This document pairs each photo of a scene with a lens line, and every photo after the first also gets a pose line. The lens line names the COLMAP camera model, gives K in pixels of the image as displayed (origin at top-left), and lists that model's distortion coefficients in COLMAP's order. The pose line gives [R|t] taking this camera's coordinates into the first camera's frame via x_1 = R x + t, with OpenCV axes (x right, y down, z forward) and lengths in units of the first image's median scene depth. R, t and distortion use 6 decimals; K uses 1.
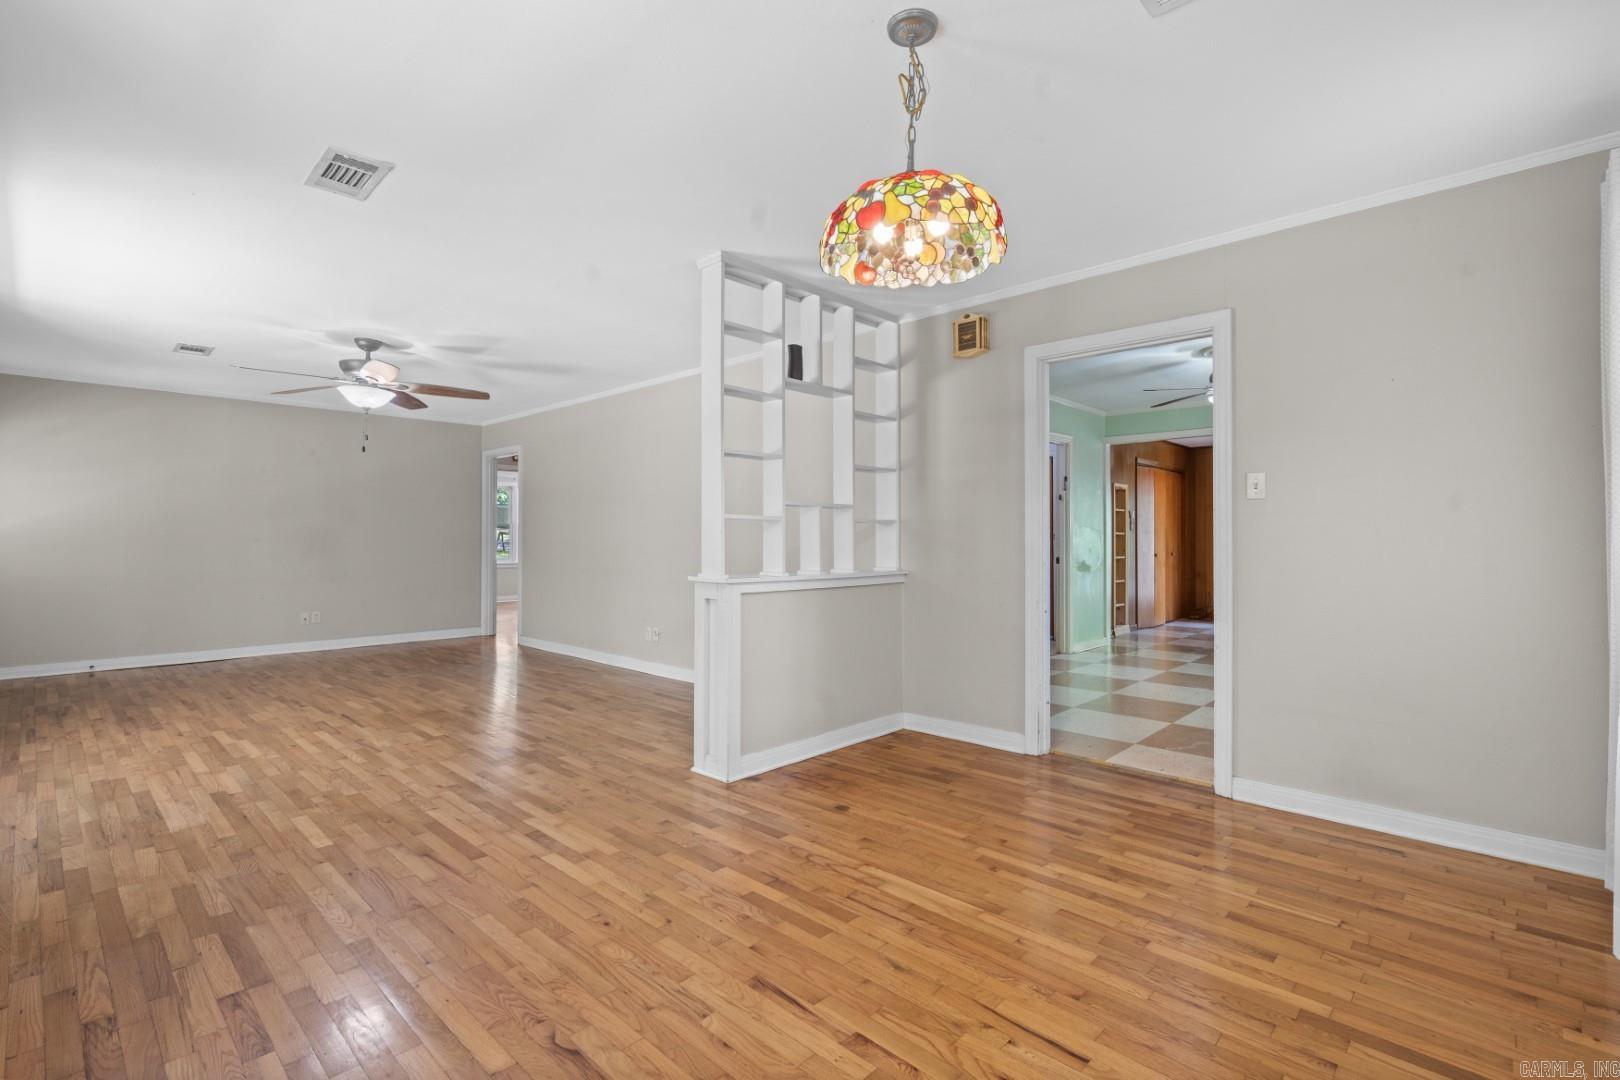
lens RADIAL K [[738.6, 0, 796.4], [0, 738.6, 534.7], [0, 0, 1]] dist [-0.003383, 0.001056]
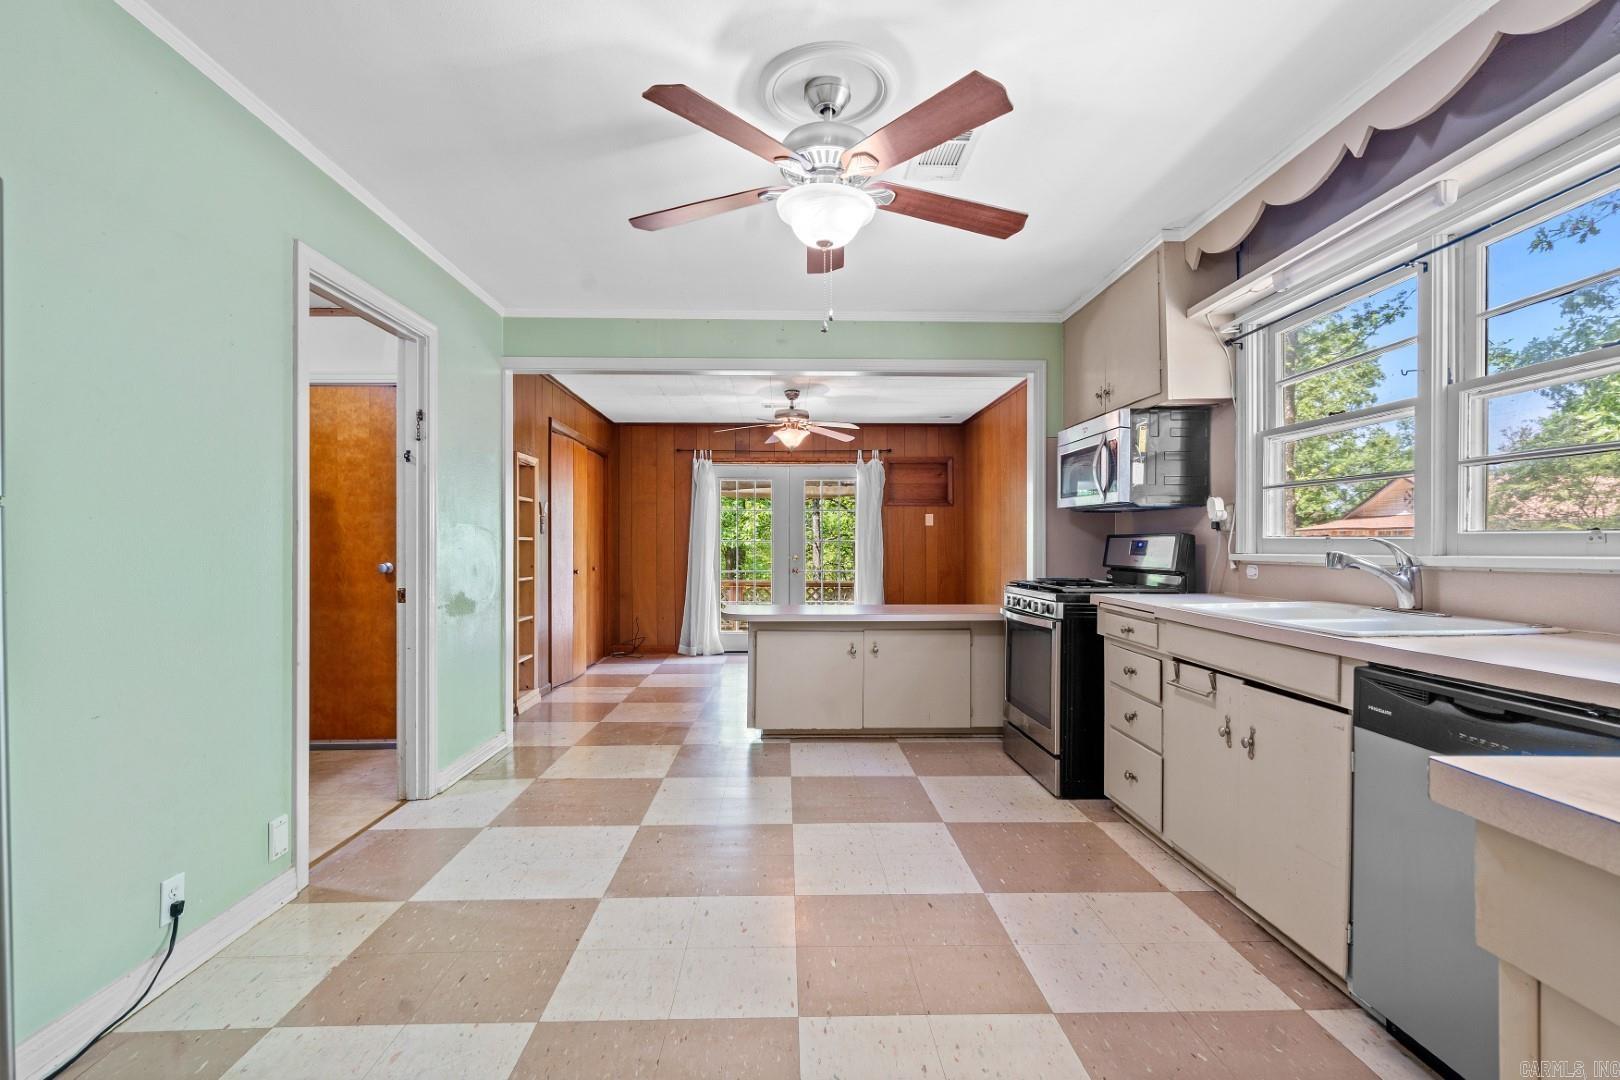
lens RADIAL K [[738.6, 0, 804.5], [0, 738.6, 548.4], [0, 0, 1]] dist [-0.003383, 0.001056]
pose [[0.699849, 0.000581, 0.714290, 0.367844], [-0.005930, 0.999970, 0.004996, 0.004727], [-0.714266, -0.007732, 0.699832, 0.914388]]
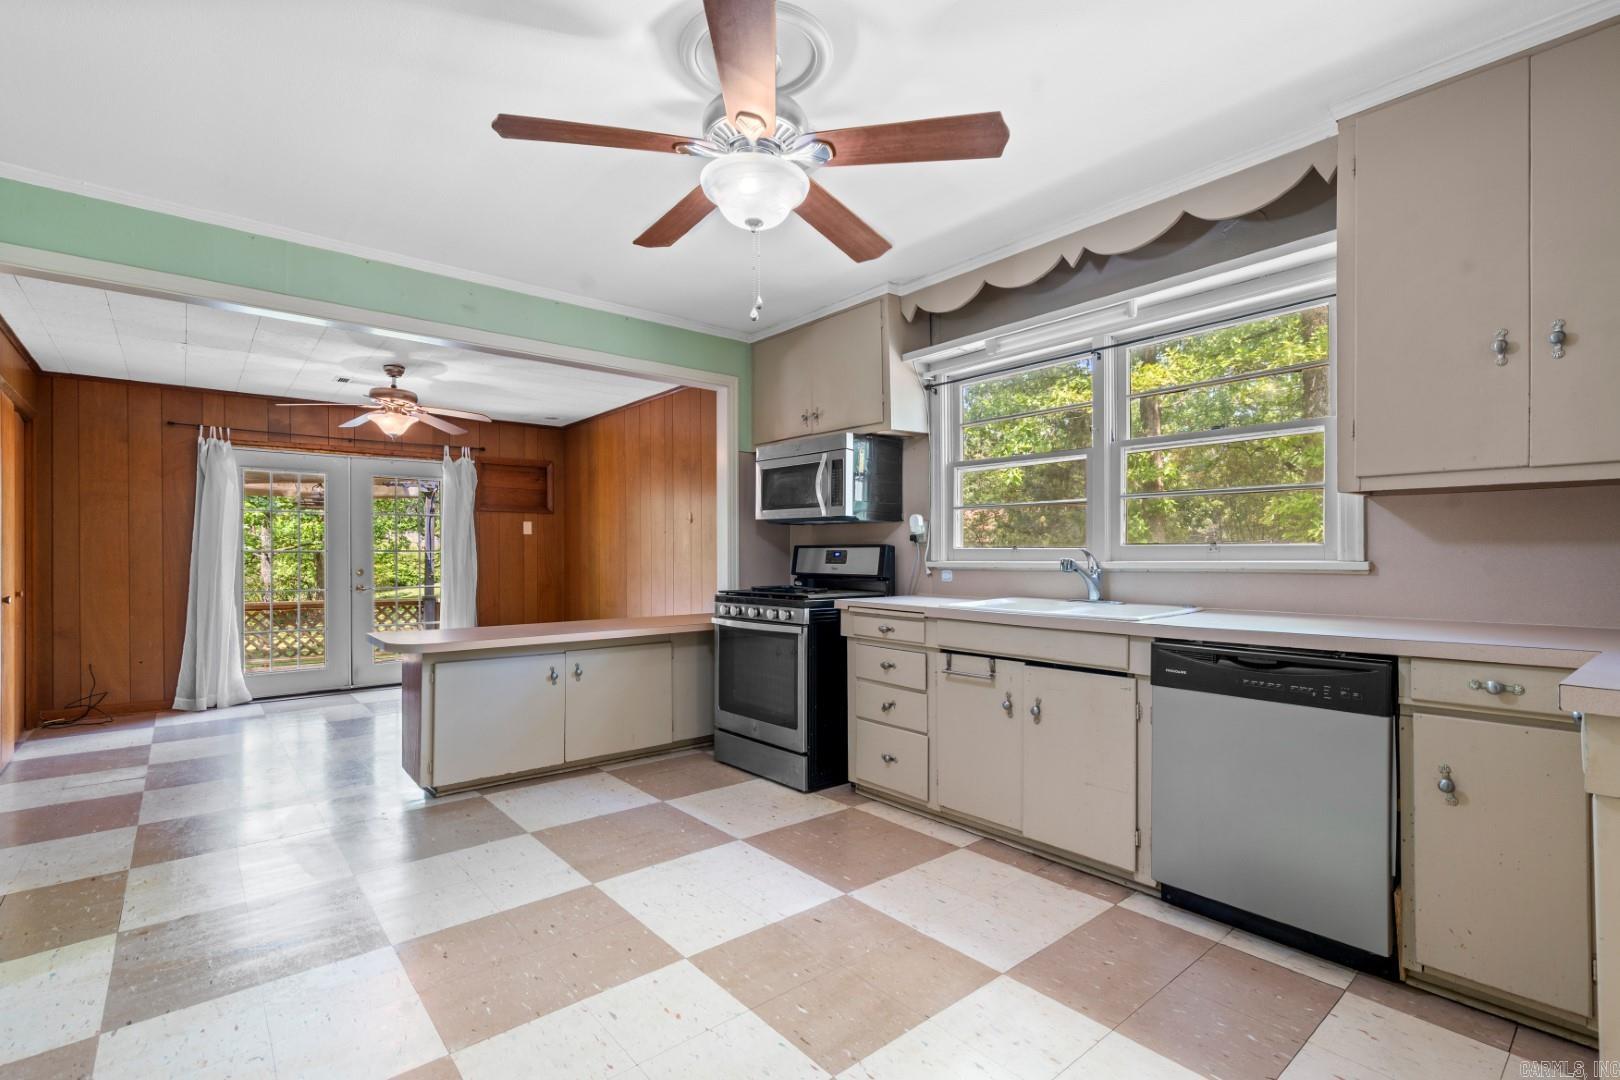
lens RADIAL K [[738.6, 0, 801.7], [0, 738.6, 555.6], [0, 0, 1]] dist [-0.003383, 0.001056]
pose [[0.107433, 0.002574, 0.994209, 0.283236], [-0.001655, 0.999996, -0.002410, 0.006358], [-0.994211, -0.001387, 0.107437, 1.193516]]
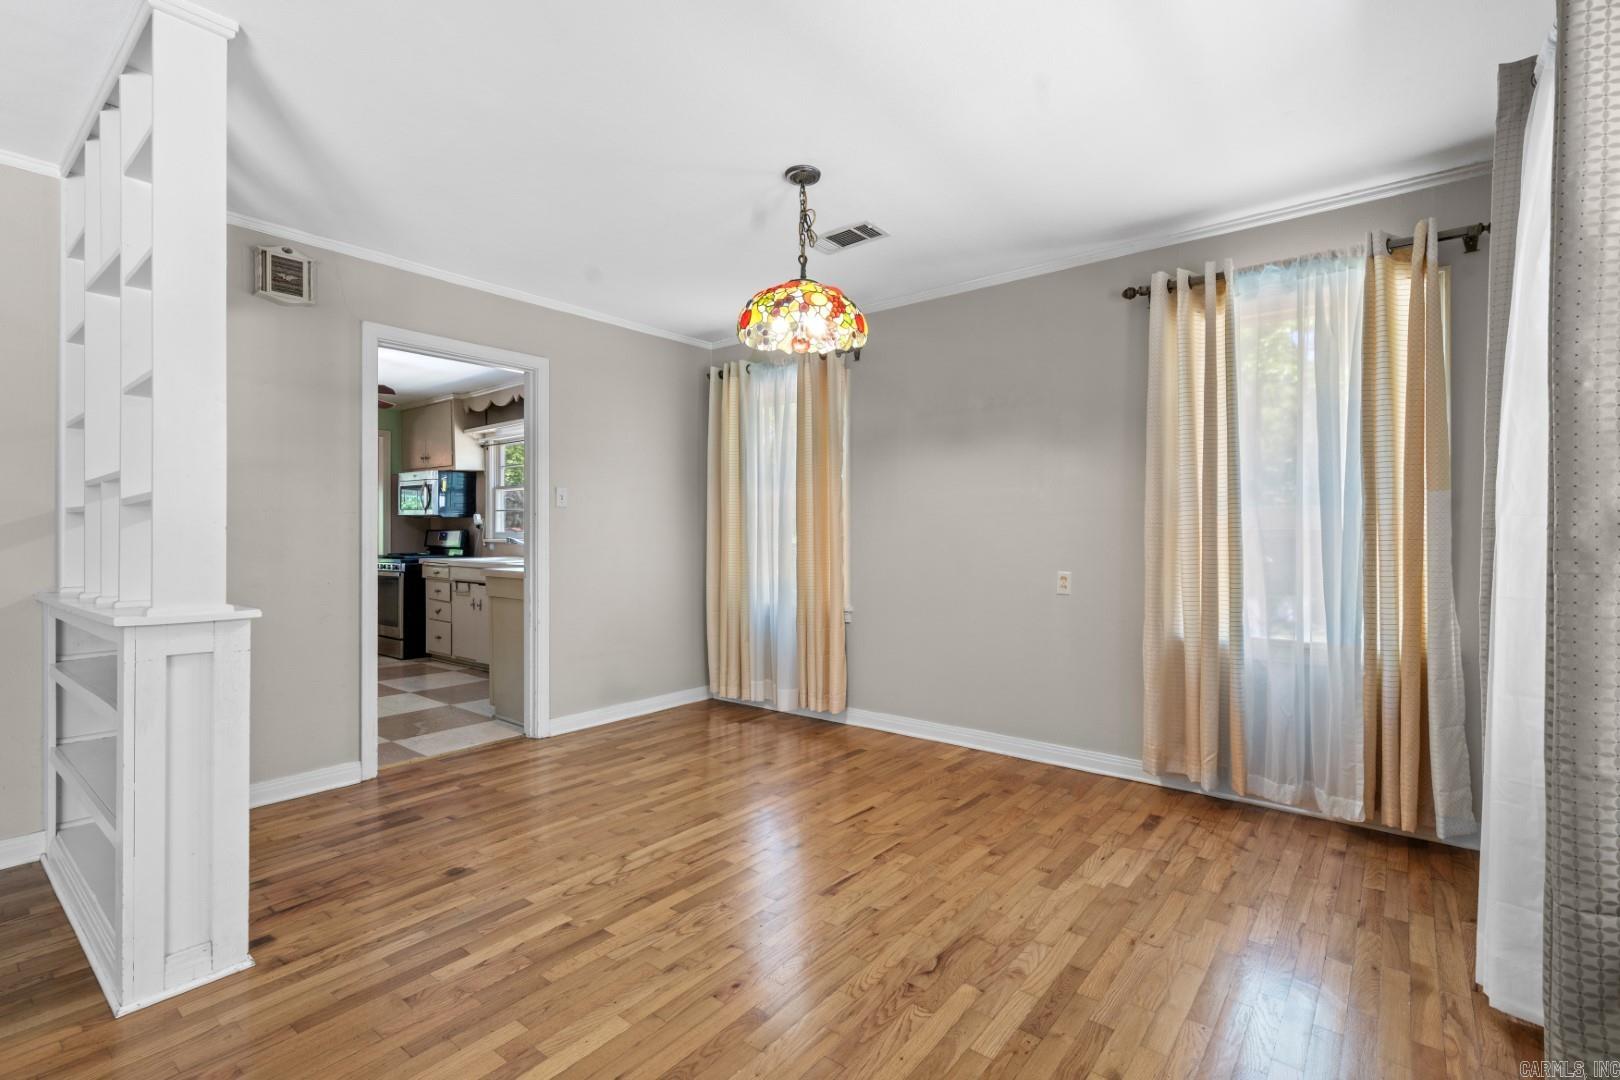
lens RADIAL K [[738.6, 0, 812.1], [0, 738.6, 532.7], [0, 0, 1]] dist [-0.003383, 0.001056]
pose [[-0.095139, 0.004099, 0.995456, -0.591713], [-0.003050, 0.999986, -0.004409, 0.002169], [-0.995459, -0.003456, -0.095125, 0.525077]]
